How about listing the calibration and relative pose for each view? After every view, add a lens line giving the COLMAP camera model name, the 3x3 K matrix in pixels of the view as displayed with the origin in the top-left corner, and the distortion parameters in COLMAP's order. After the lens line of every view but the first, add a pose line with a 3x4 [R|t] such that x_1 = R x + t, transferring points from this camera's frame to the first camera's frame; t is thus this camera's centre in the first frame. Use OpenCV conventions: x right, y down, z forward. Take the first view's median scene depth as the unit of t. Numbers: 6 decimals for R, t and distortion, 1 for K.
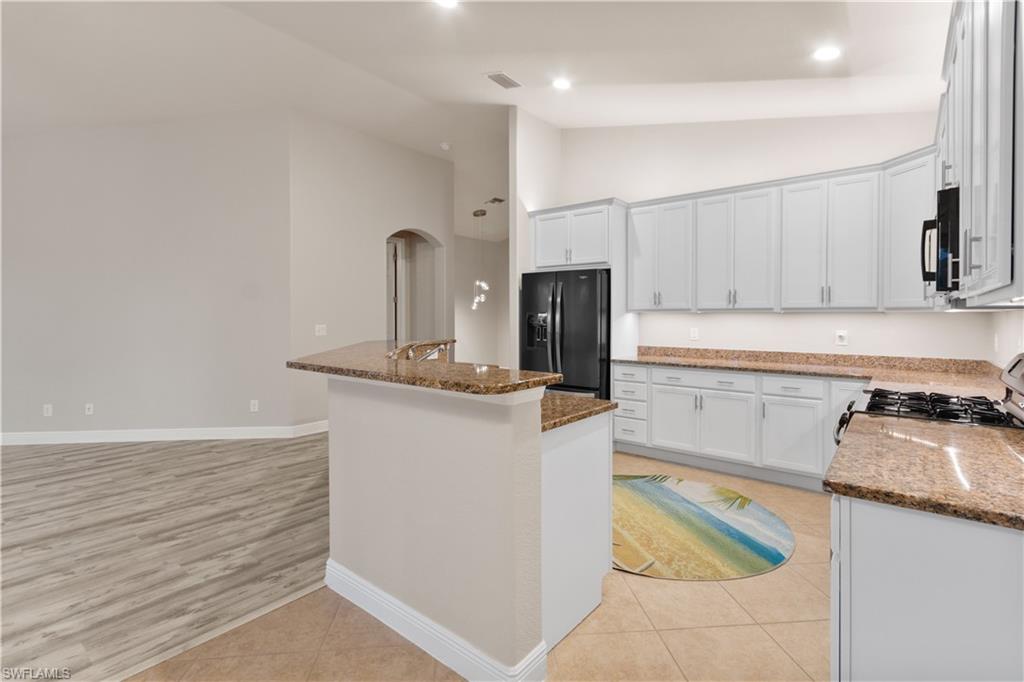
lens RADIAL K [[481.3, 0, 501.1], [0, 481.3, 316.5], [0, 0, 1]] dist [0.011080, -0.000011]
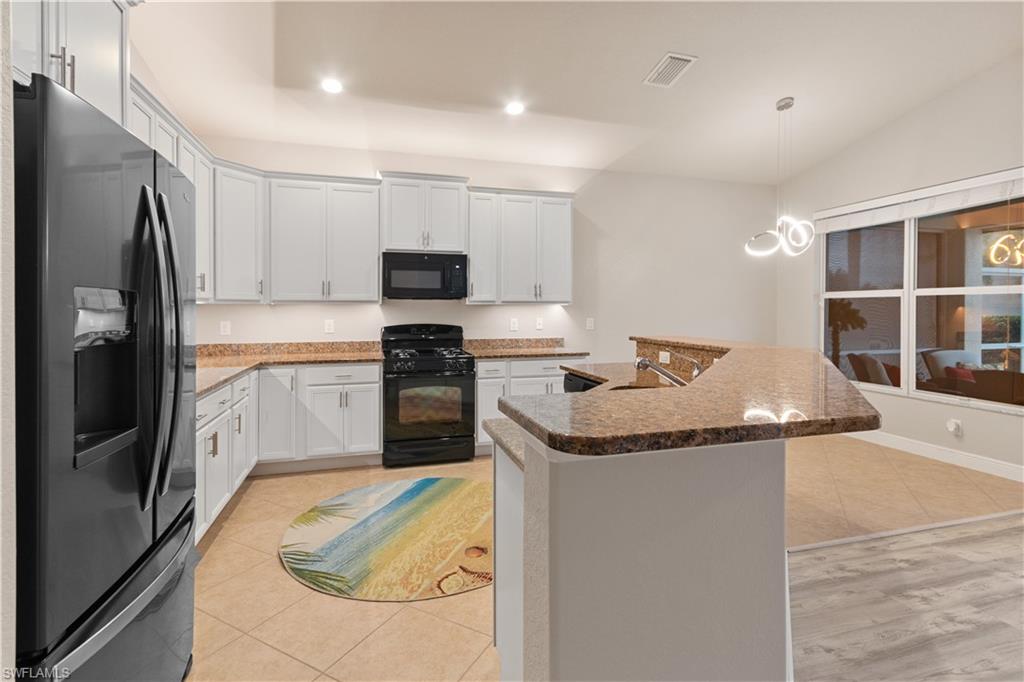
lens RADIAL K [[481.3, 0, 502.2], [0, 481.3, 312.3], [0, 0, 1]] dist [0.011080, -0.000011]
pose [[-0.823344, -0.007207, 0.567497, -0.406368], [-0.003448, 0.999964, 0.007697, -0.006181], [-0.567532, 0.004380, -0.823340, 2.034552]]
